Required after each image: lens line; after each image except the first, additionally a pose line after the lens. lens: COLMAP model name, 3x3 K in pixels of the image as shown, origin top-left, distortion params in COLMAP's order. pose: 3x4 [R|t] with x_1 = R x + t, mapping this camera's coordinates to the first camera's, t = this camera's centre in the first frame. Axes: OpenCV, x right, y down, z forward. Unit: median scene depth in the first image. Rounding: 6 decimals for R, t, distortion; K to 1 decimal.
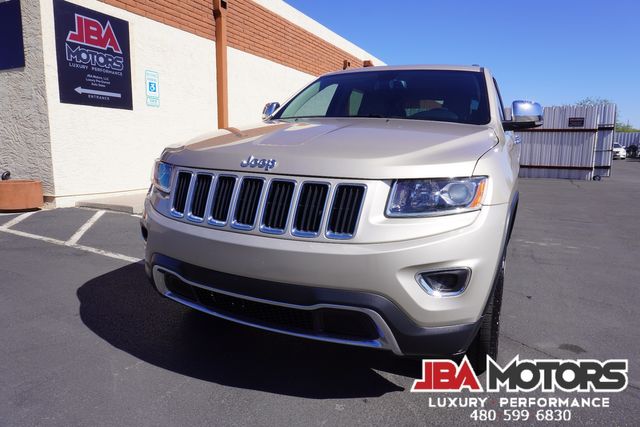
lens RADIAL K [[424.8, 0, 317.6], [0, 424.8, 204.8], [0, 0, 1]] dist [-0.045381, 0.028723]
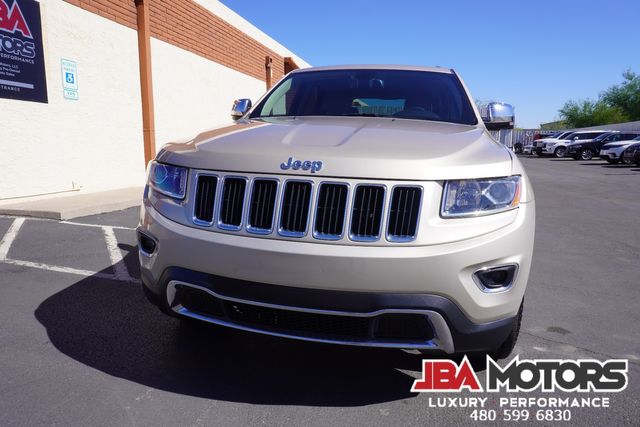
lens RADIAL K [[424.8, 0, 317.6], [0, 424.8, 204.8], [0, 0, 1]] dist [-0.045381, 0.028723]
pose [[0.977721, -0.029966, 0.207758, -0.086325], [0.028339, 0.999540, 0.010801, -0.005581], [-0.207986, -0.004673, 0.978121, 0.021365]]
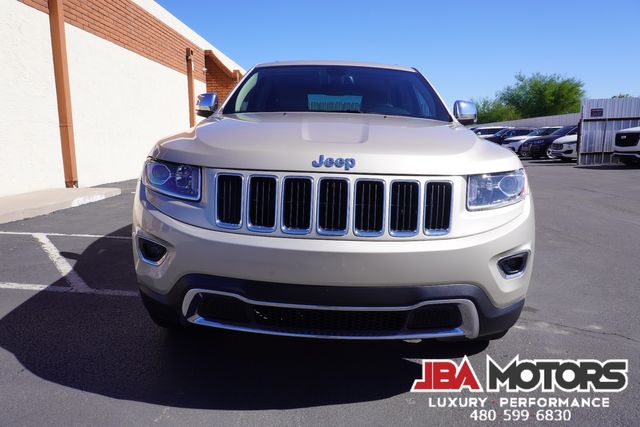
lens RADIAL K [[424.8, 0, 317.6], [0, 424.8, 204.8], [0, 0, 1]] dist [-0.045381, 0.028723]
pose [[0.916685, -0.063319, 0.394562, -0.155003], [0.056291, 0.997982, 0.029375, -0.010066], [-0.395626, -0.004718, 0.918400, 0.047215]]
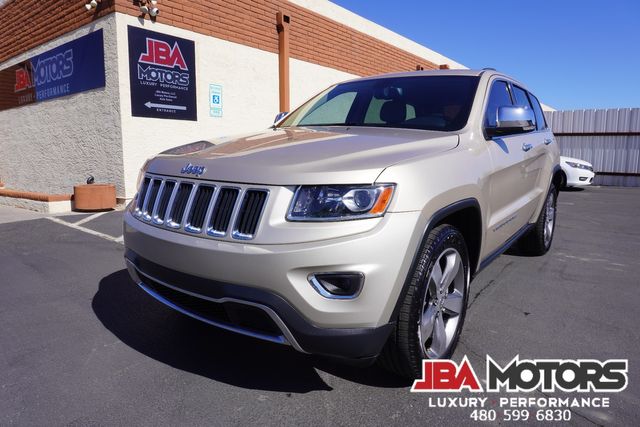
lens RADIAL K [[424.8, 0, 317.6], [0, 424.8, 204.8], [0, 0, 1]] dist [-0.045381, 0.028723]
pose [[0.977808, 0.017746, -0.208751, 0.119534], [-0.020985, 0.999691, -0.013308, 0.000554], [0.208450, 0.017393, 0.977878, -0.007212]]
